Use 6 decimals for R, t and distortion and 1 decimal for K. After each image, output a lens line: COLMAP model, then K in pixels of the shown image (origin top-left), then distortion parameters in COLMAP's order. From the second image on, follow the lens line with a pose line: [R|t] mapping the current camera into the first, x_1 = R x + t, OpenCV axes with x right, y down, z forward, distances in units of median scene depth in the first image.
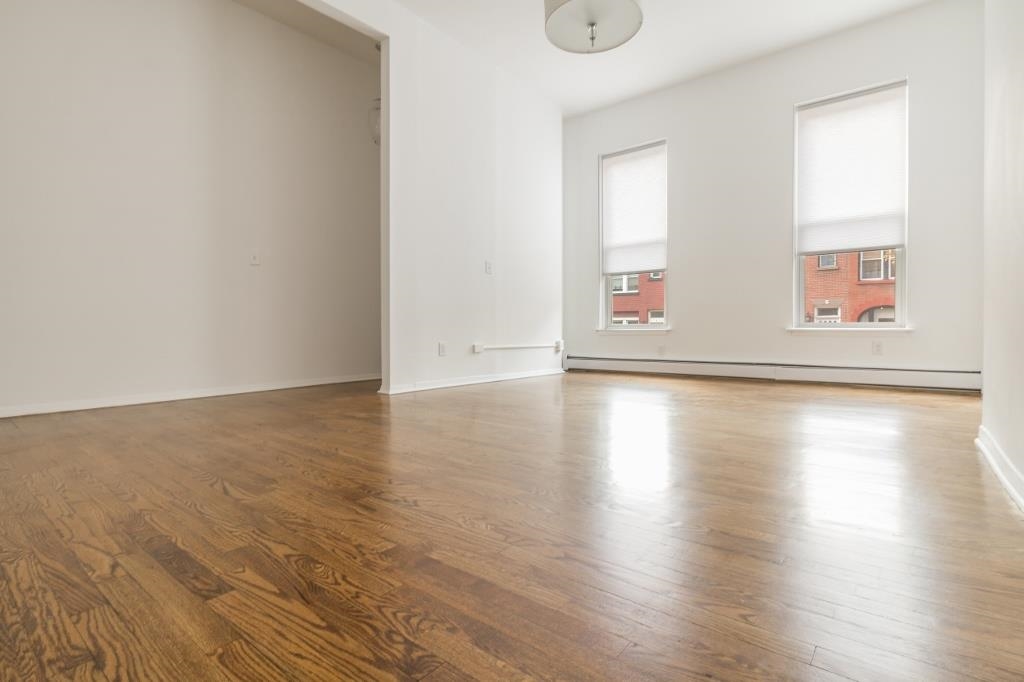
lens RADIAL K [[485.6, 0, 515.3], [0, 485.6, 339.9], [0, 0, 1]] dist [-0.000495, -0.000893]
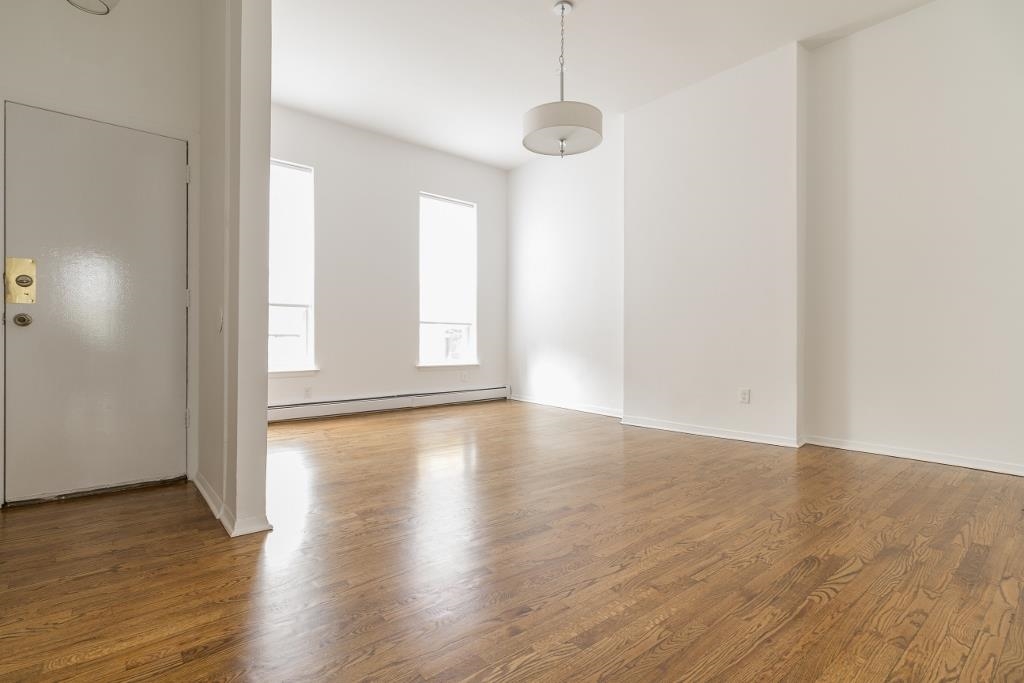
lens RADIAL K [[485.6, 0, 514.6], [0, 485.6, 338.1], [0, 0, 1]] dist [-0.000495, -0.000893]
pose [[0.196154, 0.006051, 0.980554, -2.121349], [0.018217, 0.999786, -0.009814, -0.264225], [-0.980404, 0.019788, 0.196002, 1.764341]]
